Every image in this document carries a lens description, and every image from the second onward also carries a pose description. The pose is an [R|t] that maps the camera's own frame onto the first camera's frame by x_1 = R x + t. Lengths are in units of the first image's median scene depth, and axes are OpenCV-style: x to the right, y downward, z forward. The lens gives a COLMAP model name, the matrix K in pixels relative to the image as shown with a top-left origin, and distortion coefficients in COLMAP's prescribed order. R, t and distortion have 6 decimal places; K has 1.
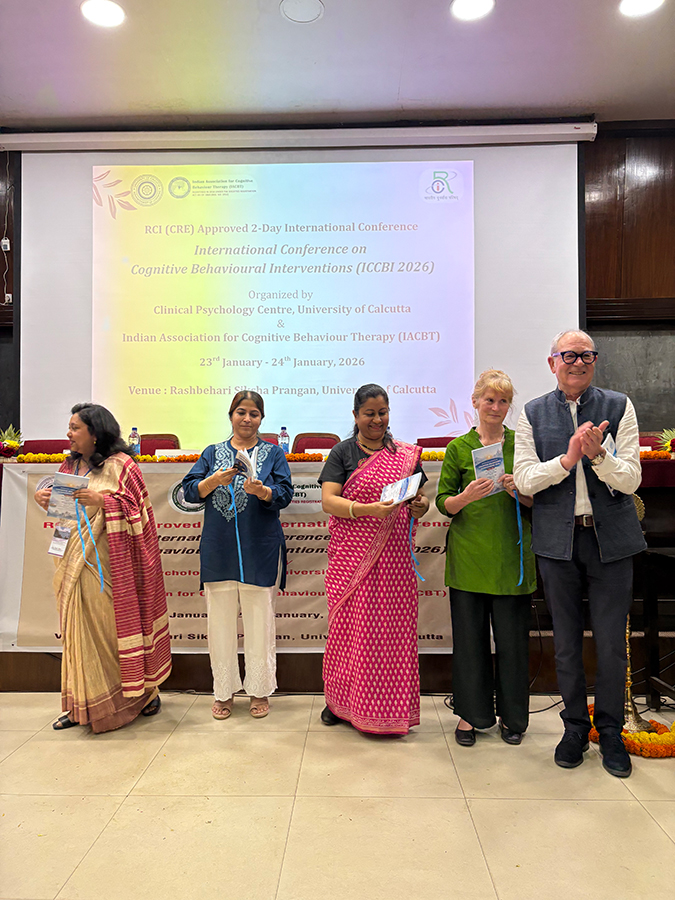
lens RADIAL K [[695.3, 0, 336.9], [0, 695.3, 451.4], [0, 0, 1]] dist [0.027489, -0.029186]
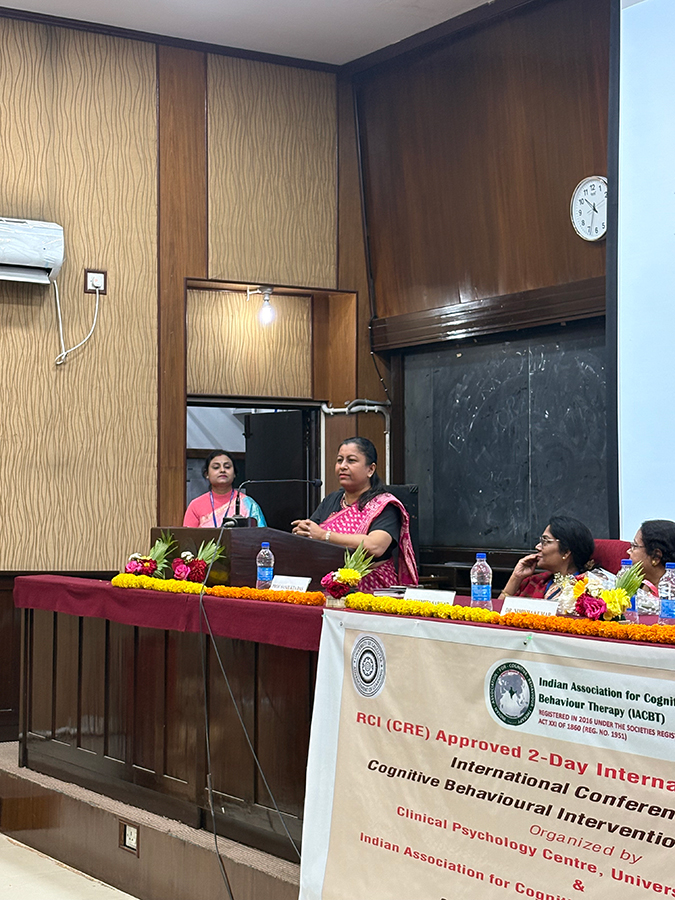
lens RADIAL K [[1613.9, 0, 337.9], [0, 1613.9, 451.2], [0, 0, 1]] dist [0.123064, -0.313302]
pose [[0.562696, -0.021088, -0.826395, 0.710110], [0.017321, 0.999756, -0.013718, -0.101837], [0.826483, -0.006594, 0.562924, 0.205592]]
